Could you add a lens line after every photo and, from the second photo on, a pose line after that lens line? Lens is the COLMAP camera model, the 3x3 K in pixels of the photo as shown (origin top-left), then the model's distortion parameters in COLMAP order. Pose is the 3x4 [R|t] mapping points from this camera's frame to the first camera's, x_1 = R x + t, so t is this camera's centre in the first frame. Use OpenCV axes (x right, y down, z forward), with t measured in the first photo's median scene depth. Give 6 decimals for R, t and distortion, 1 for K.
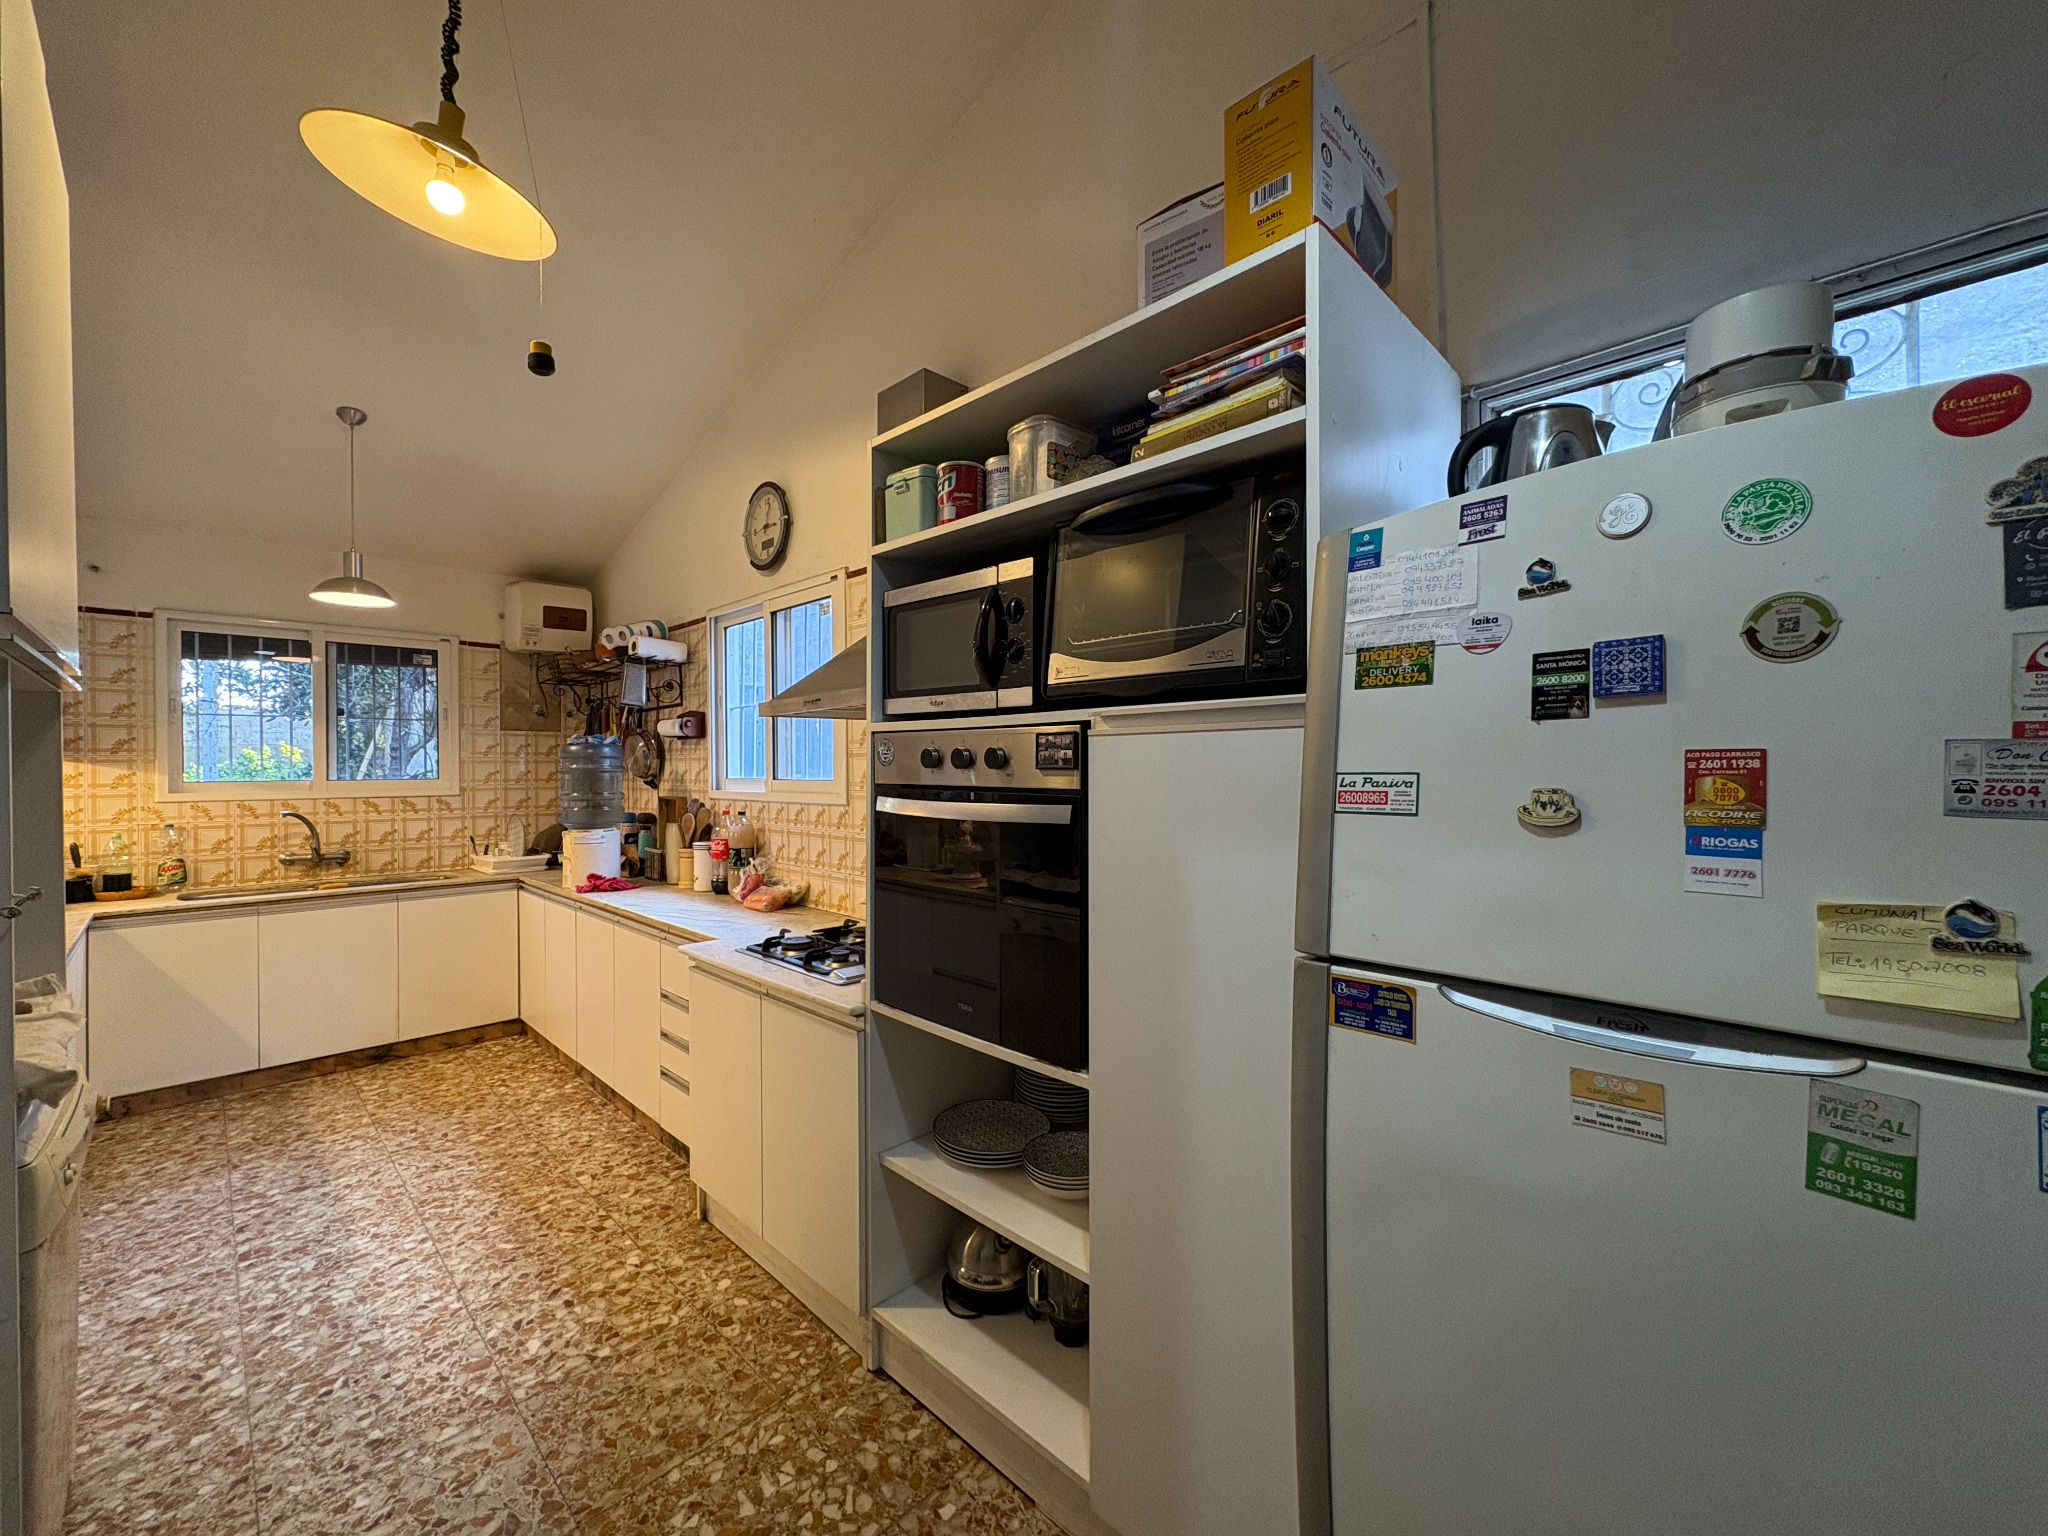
lens RADIAL K [[817.1, 0, 1021.4], [0, 817.1, 768.2], [0, 0, 1]] dist [0.000024, 0.000828]
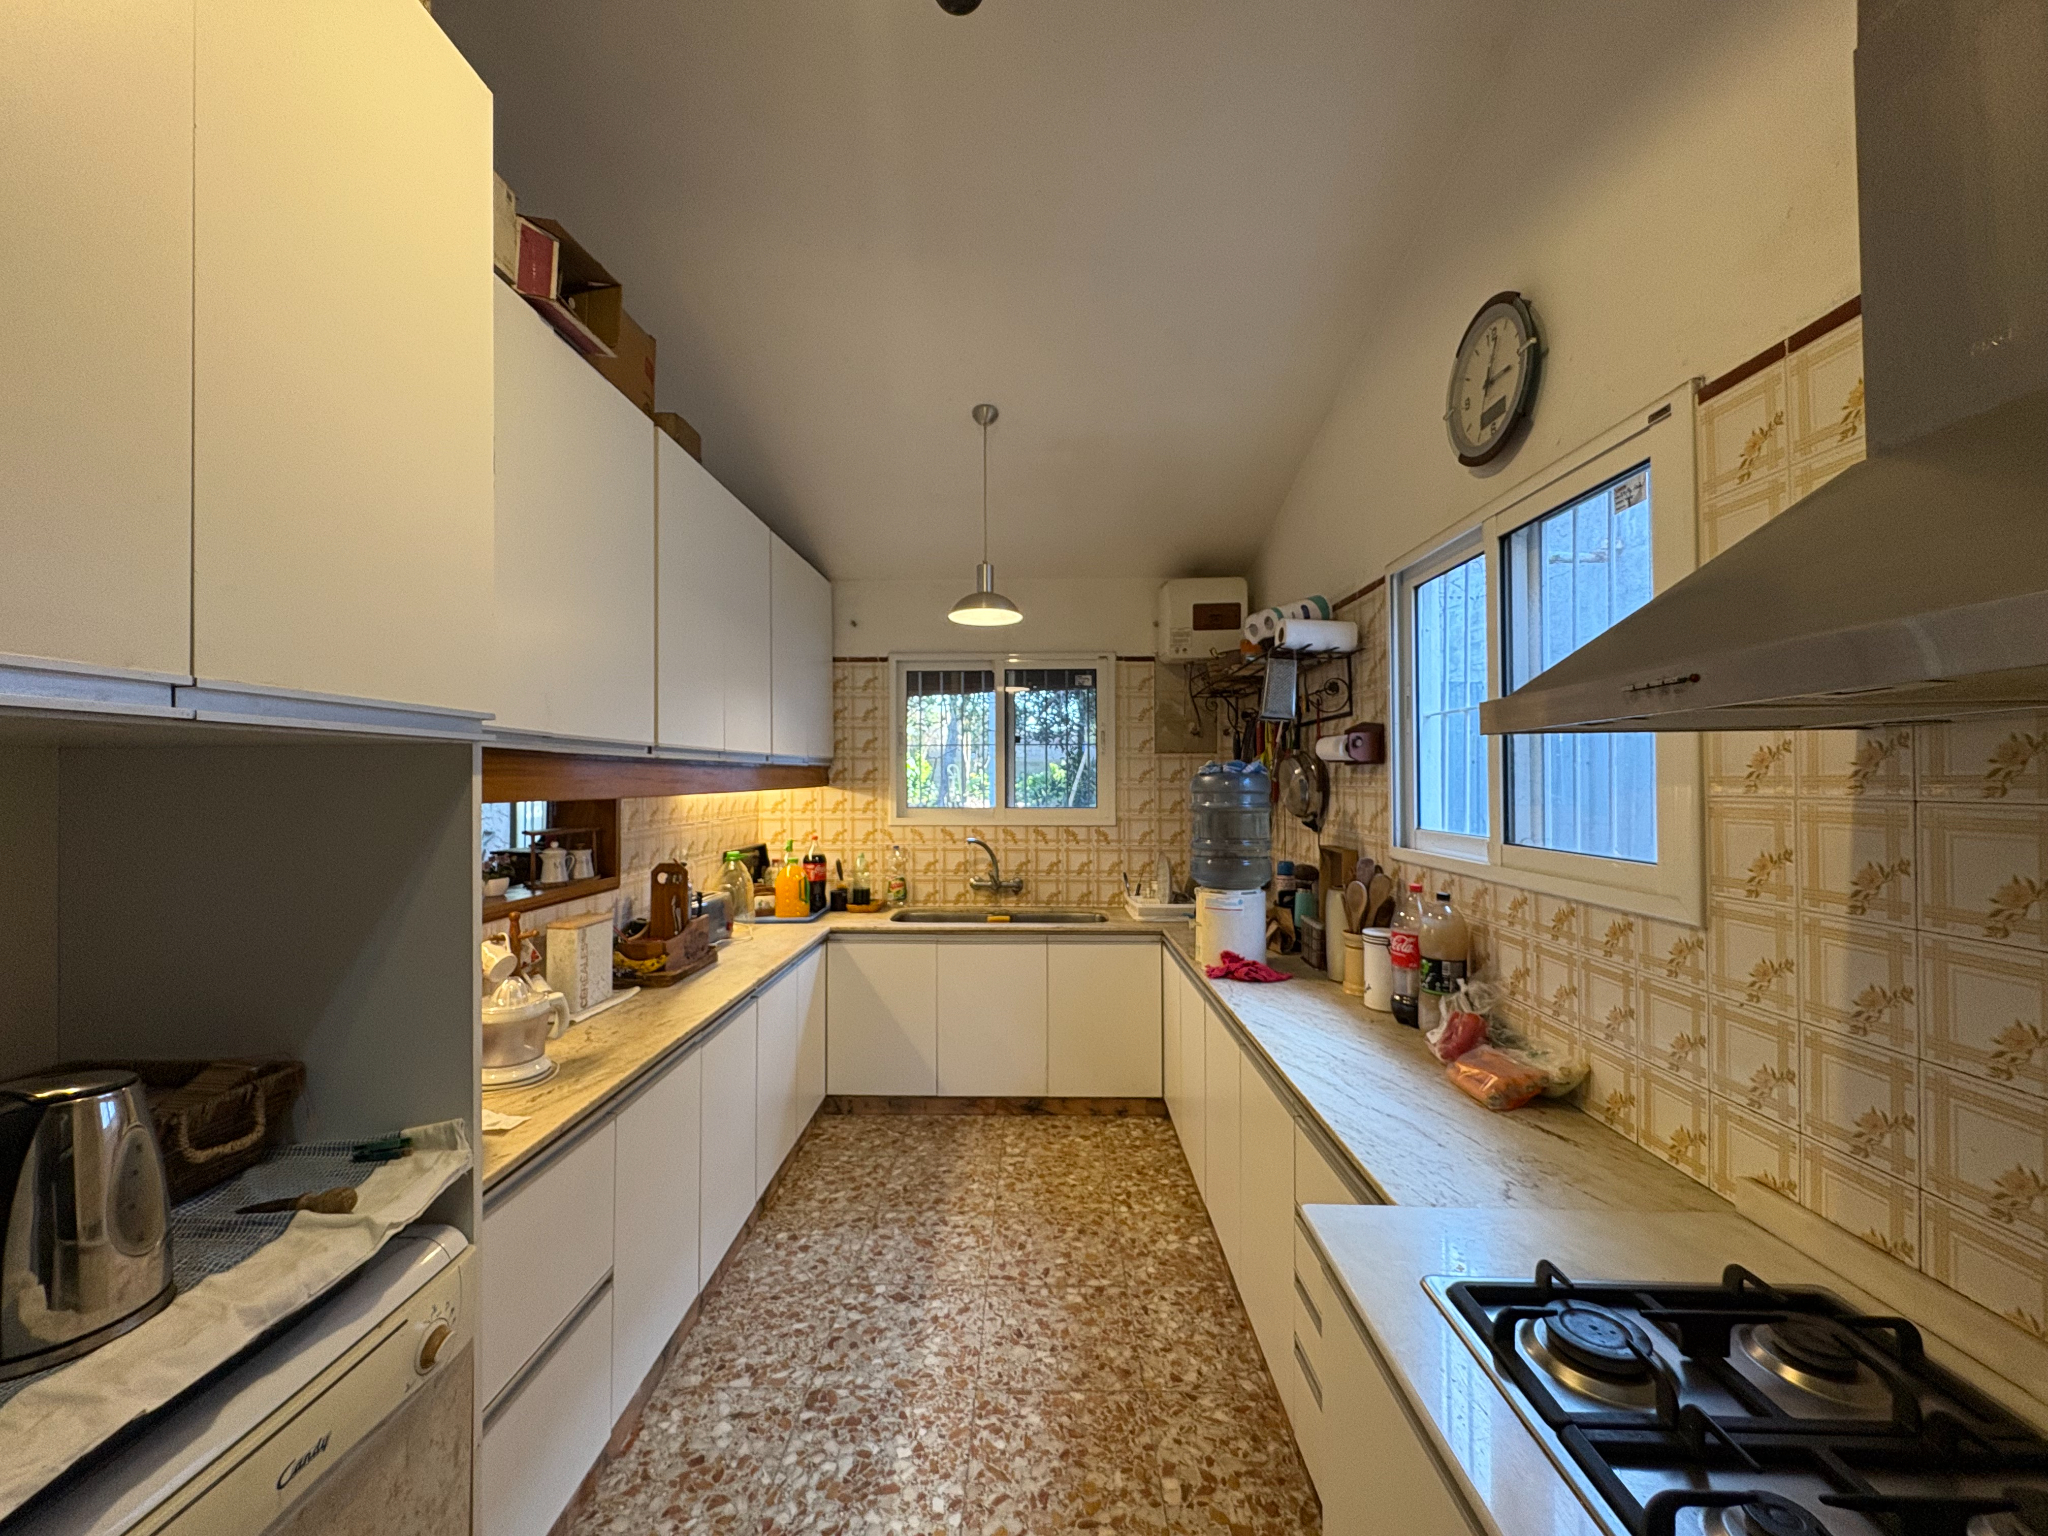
lens RADIAL K [[817.1, 0, 1021.4], [0, 817.1, 768.2], [0, 0, 1]] dist [0.000024, 0.000828]
pose [[0.687430, -0.004149, -0.726239, -0.118090], [-0.003321, 0.999955, -0.008856, -0.027432], [0.726243, 0.008499, 0.687386, 0.356955]]
